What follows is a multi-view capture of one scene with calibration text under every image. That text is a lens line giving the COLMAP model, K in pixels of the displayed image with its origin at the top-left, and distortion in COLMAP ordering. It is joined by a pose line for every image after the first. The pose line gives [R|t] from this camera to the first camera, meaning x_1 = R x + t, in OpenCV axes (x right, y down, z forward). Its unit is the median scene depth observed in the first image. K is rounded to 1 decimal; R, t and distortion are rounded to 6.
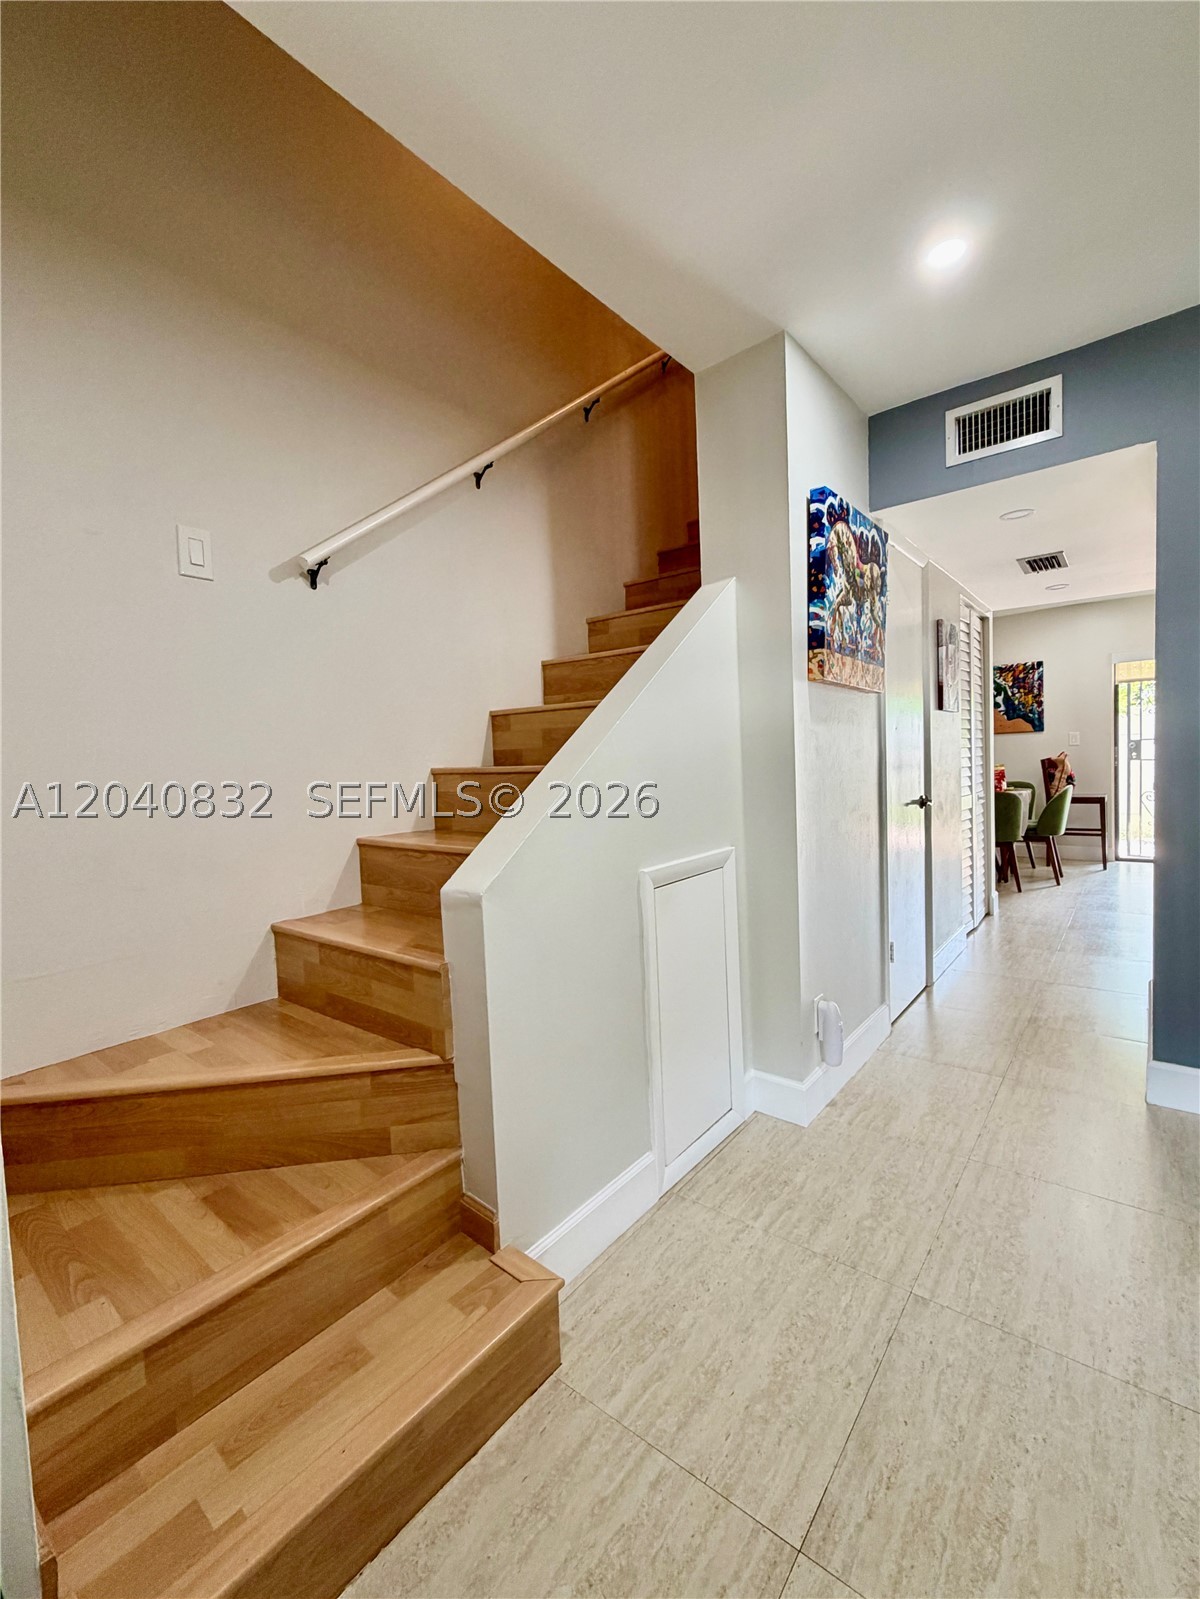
lens RADIAL K [[658.7, 0, 600.0], [0, 658.7, 799.5], [0, 0, 1]] dist [-0.000096, 0.000261]
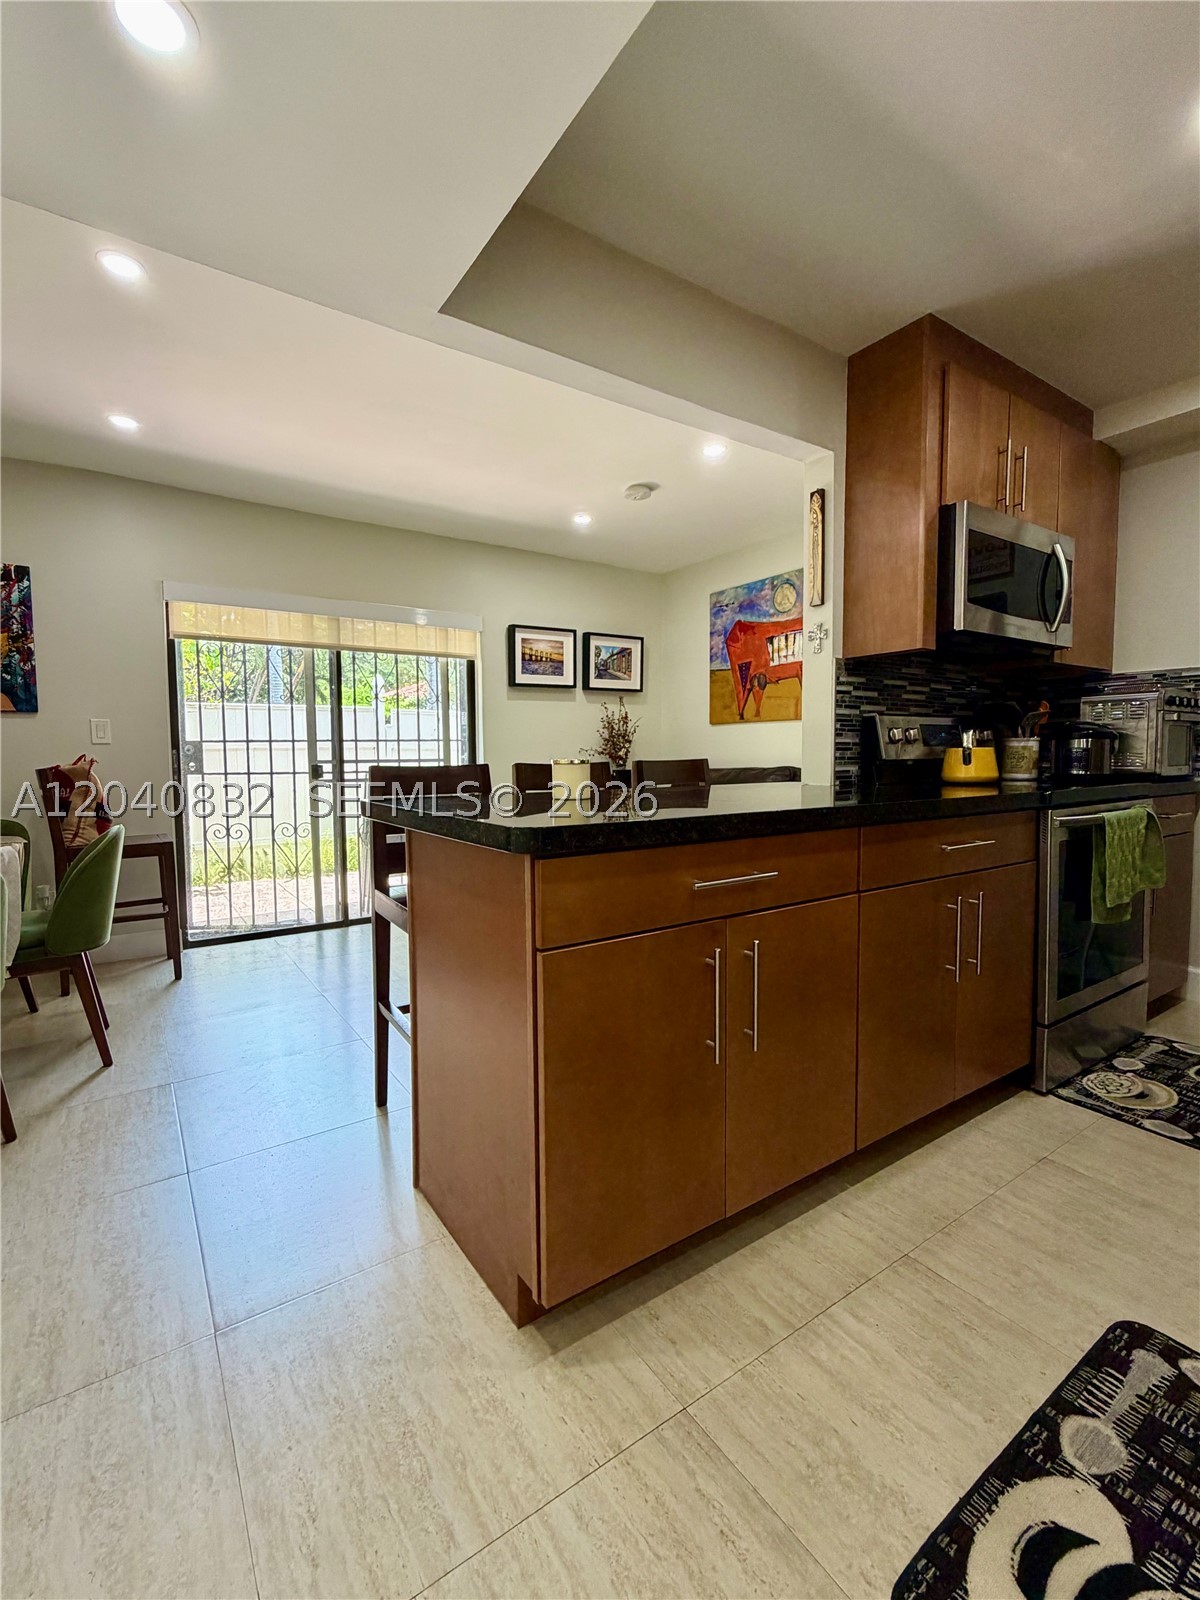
lens RADIAL K [[659.1, 0, 600.0], [0, 659.1, 800.0], [0, 0, 1]] dist [-0.000096, 0.000261]
pose [[0.247666, -0.016442, 0.968706, 0.302763], [0.046051, 0.998926, 0.005181, -0.021307], [-0.967750, 0.043327, 0.248157, 0.479528]]
